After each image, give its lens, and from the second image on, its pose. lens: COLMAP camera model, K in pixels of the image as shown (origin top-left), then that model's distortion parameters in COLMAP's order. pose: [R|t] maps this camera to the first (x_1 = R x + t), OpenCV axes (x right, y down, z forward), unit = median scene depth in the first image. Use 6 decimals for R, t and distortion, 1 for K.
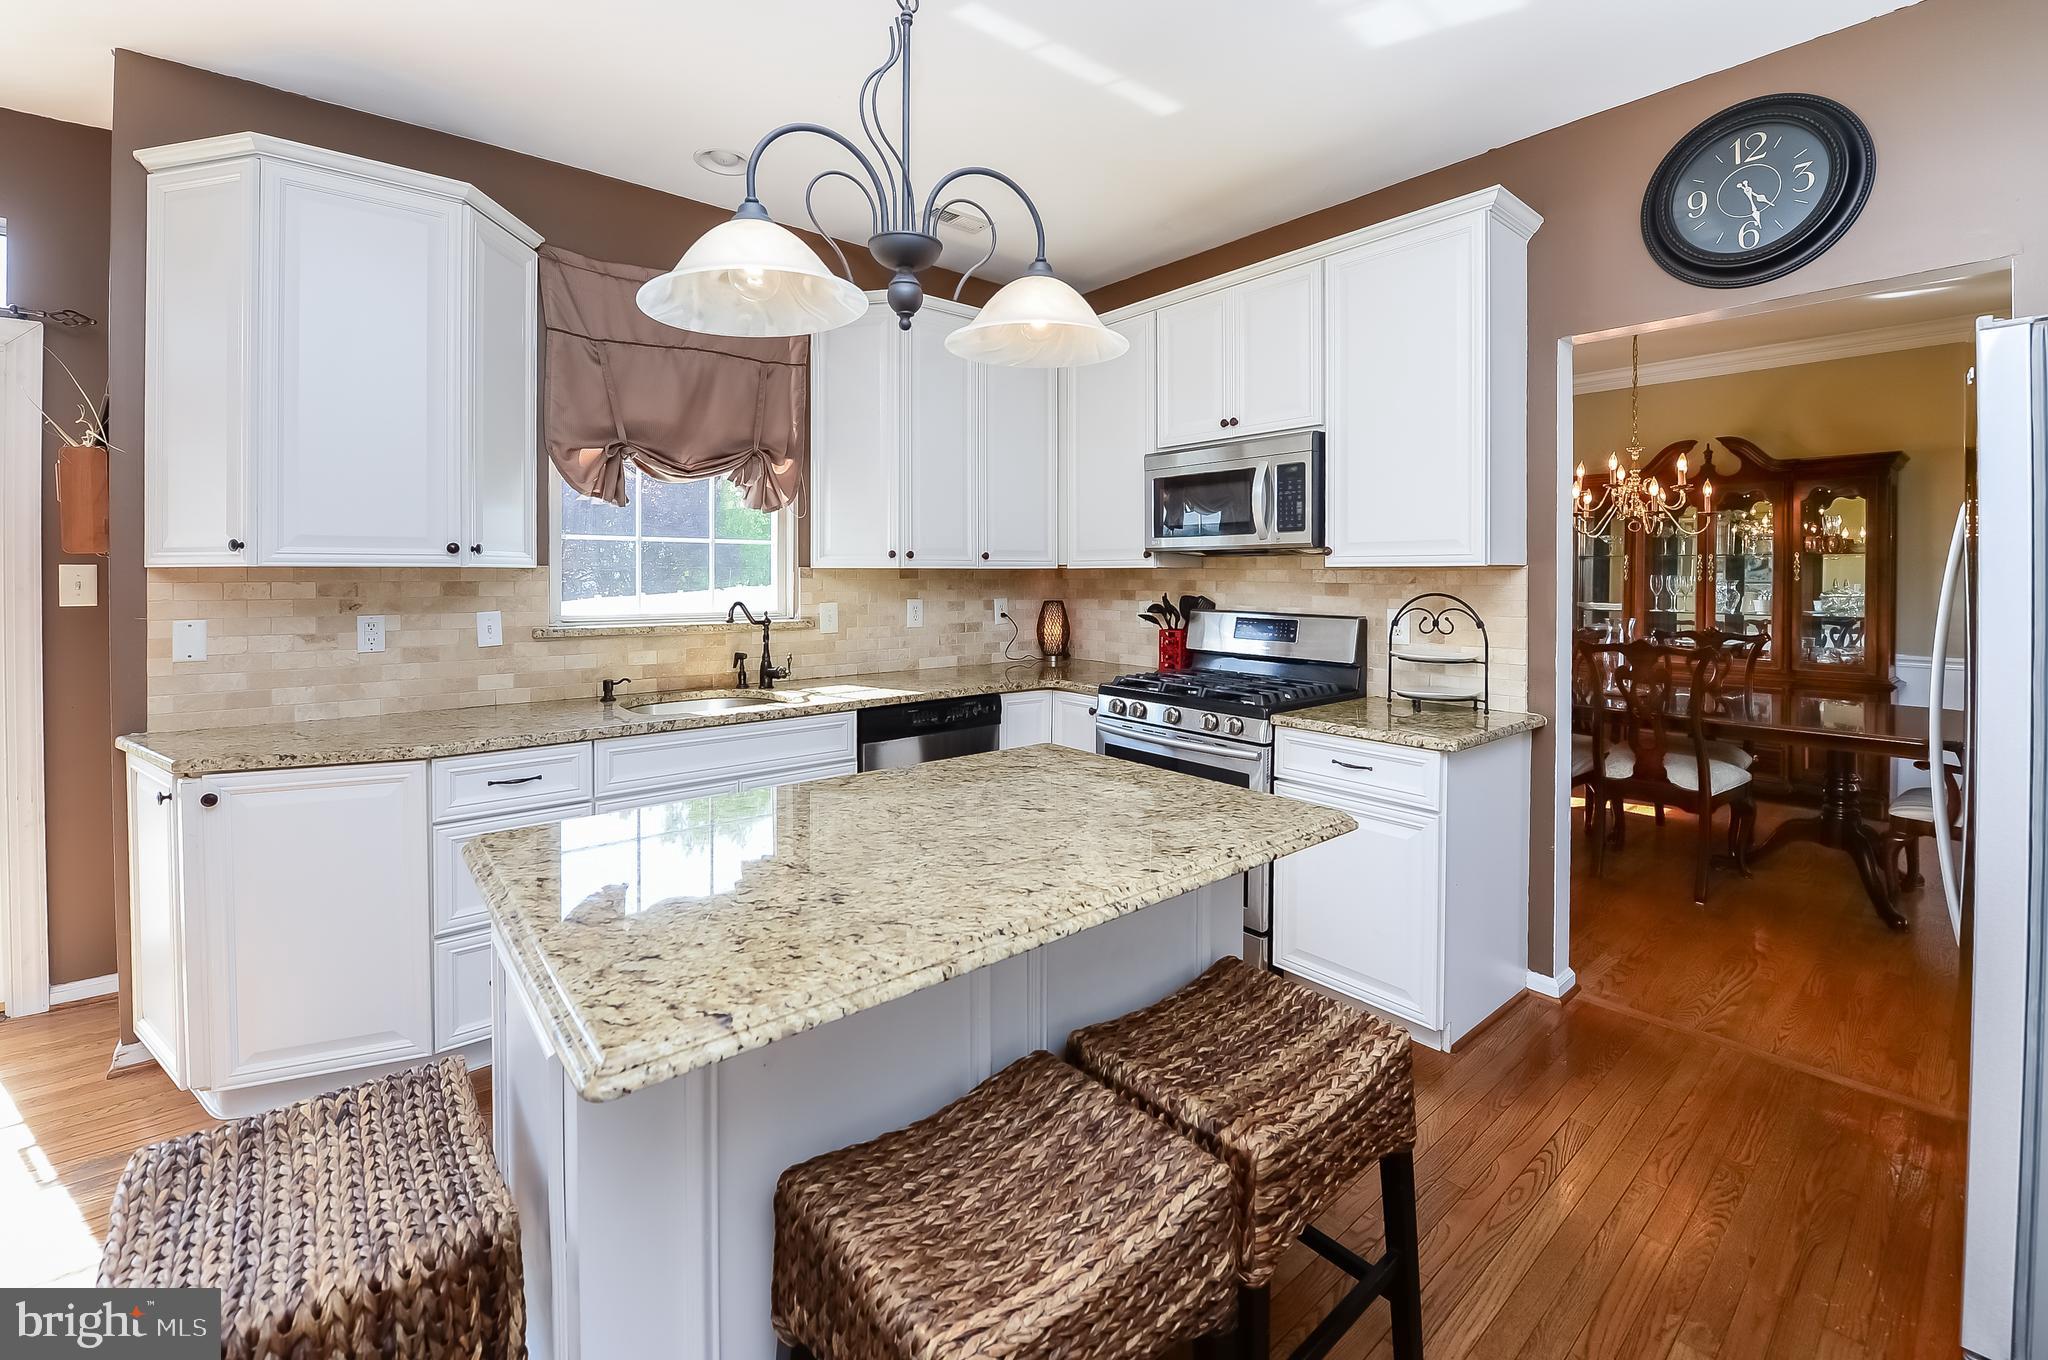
lens RADIAL K [[846.5, 0, 980.4], [0, 846.5, 572.3], [0, 0, 1]] dist [-0.002874, -0.000489]
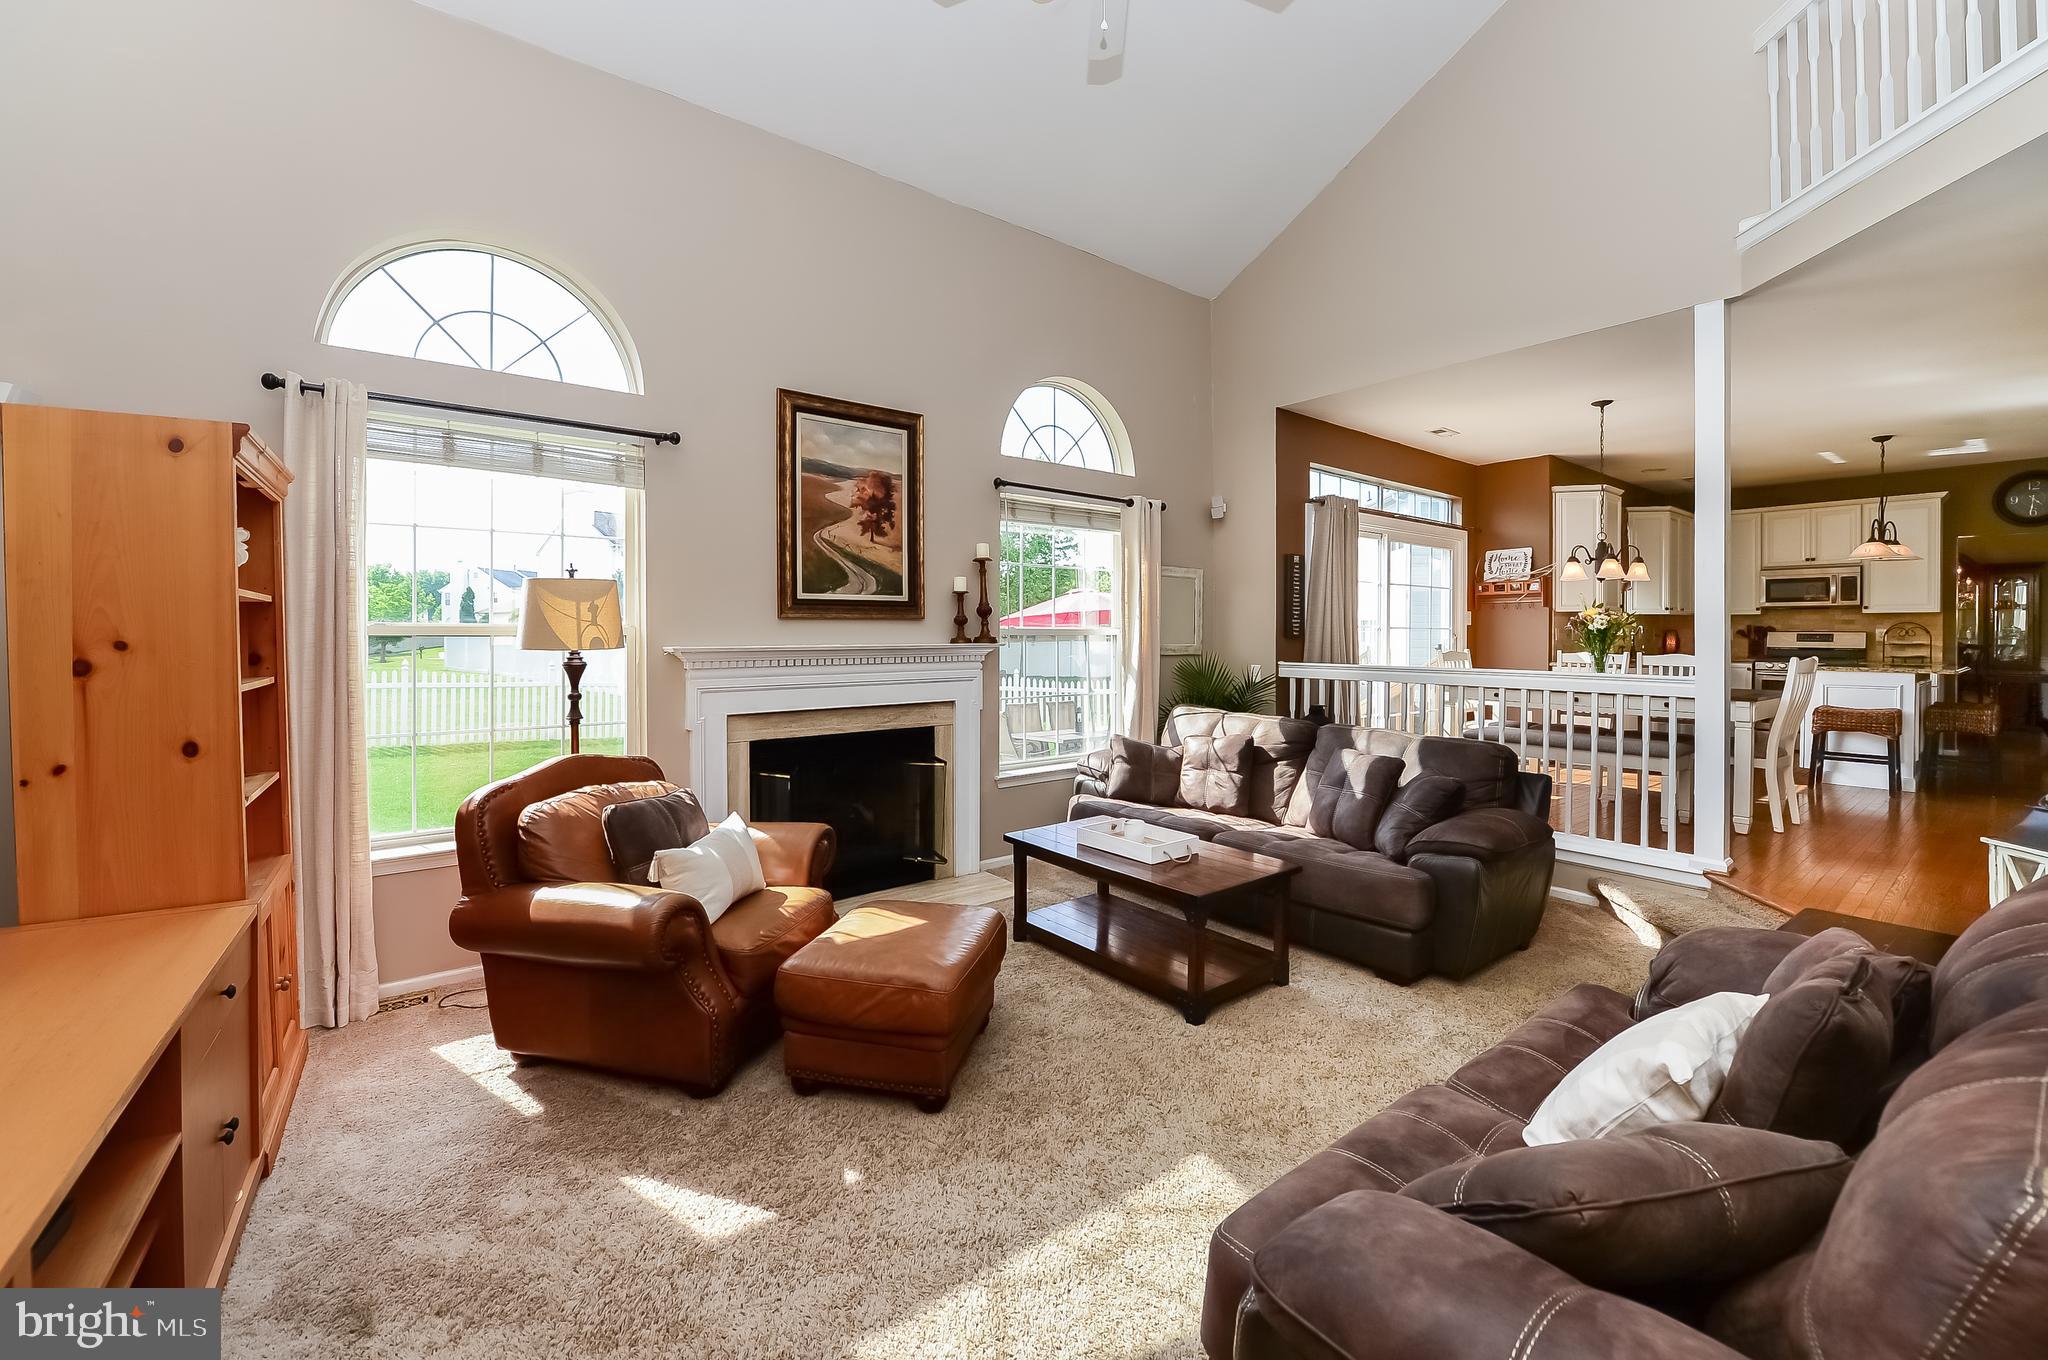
lens RADIAL K [[794.3, 0, 1019.1], [0, 794.3, 635.2], [0, 0, 1]] dist [-0.014010, -0.000116]
pose [[0.999535, 0.003334, -0.030310, -2.264981], [-0.003108, 0.999967, 0.007512, 0.054690], [0.030334, -0.007414, 0.999512, -1.647207]]
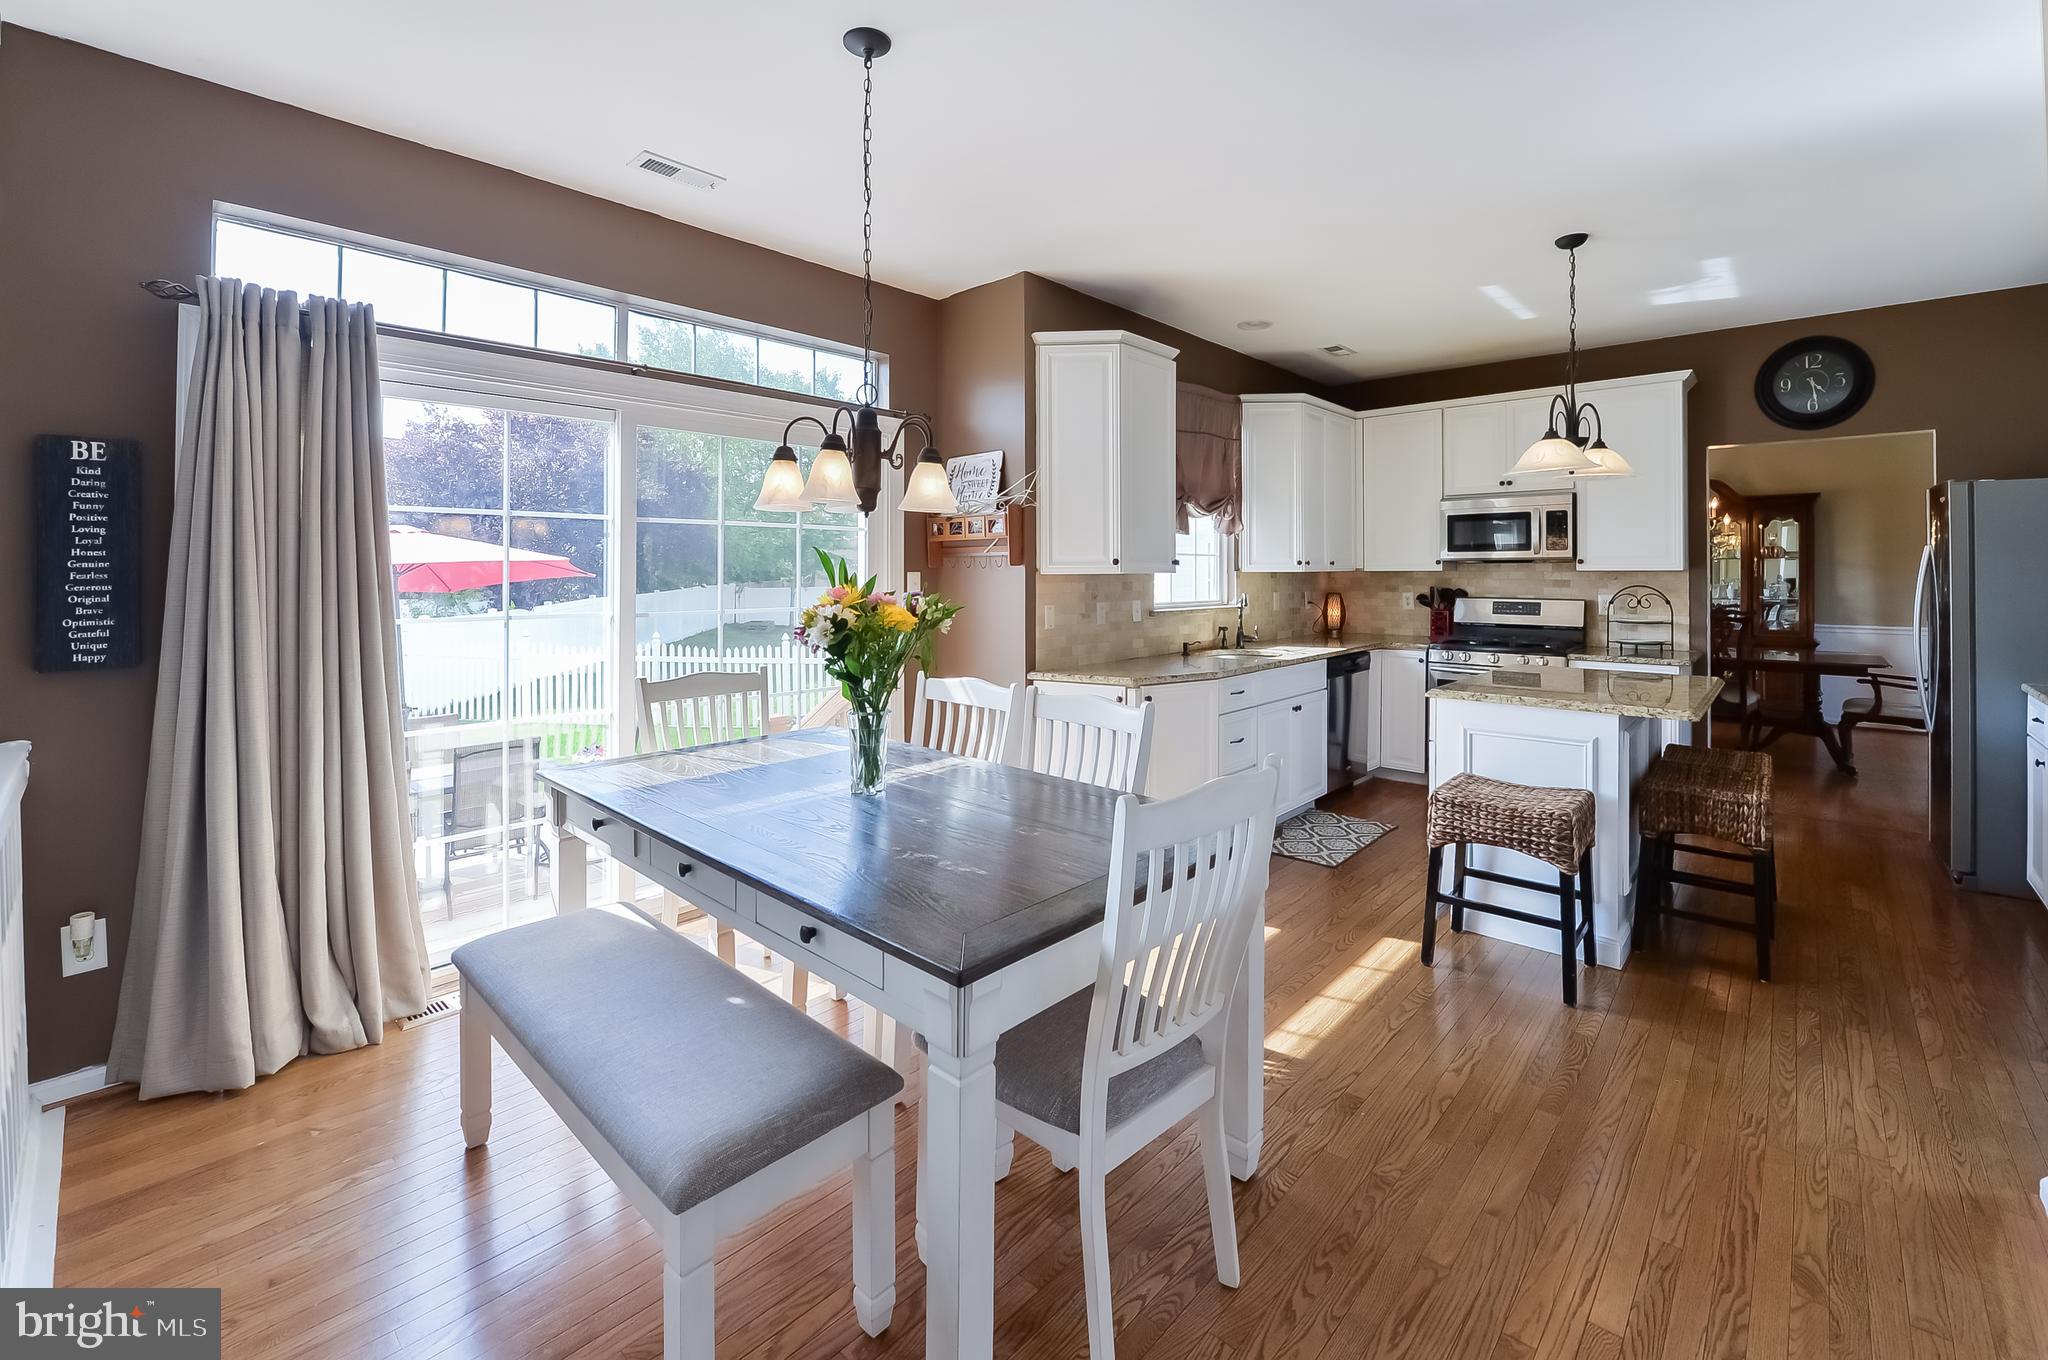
lens RADIAL K [[854.8, 0, 1026.7], [0, 854.8, 571.5], [0, 0, 1]] dist [-0.001629, -0.000201]
pose [[0.987073, -0.003404, 0.160238, -0.960366], [0.002963, 0.999991, 0.002993, -0.012549], [-0.160247, -0.002479, 0.987074, -0.535067]]
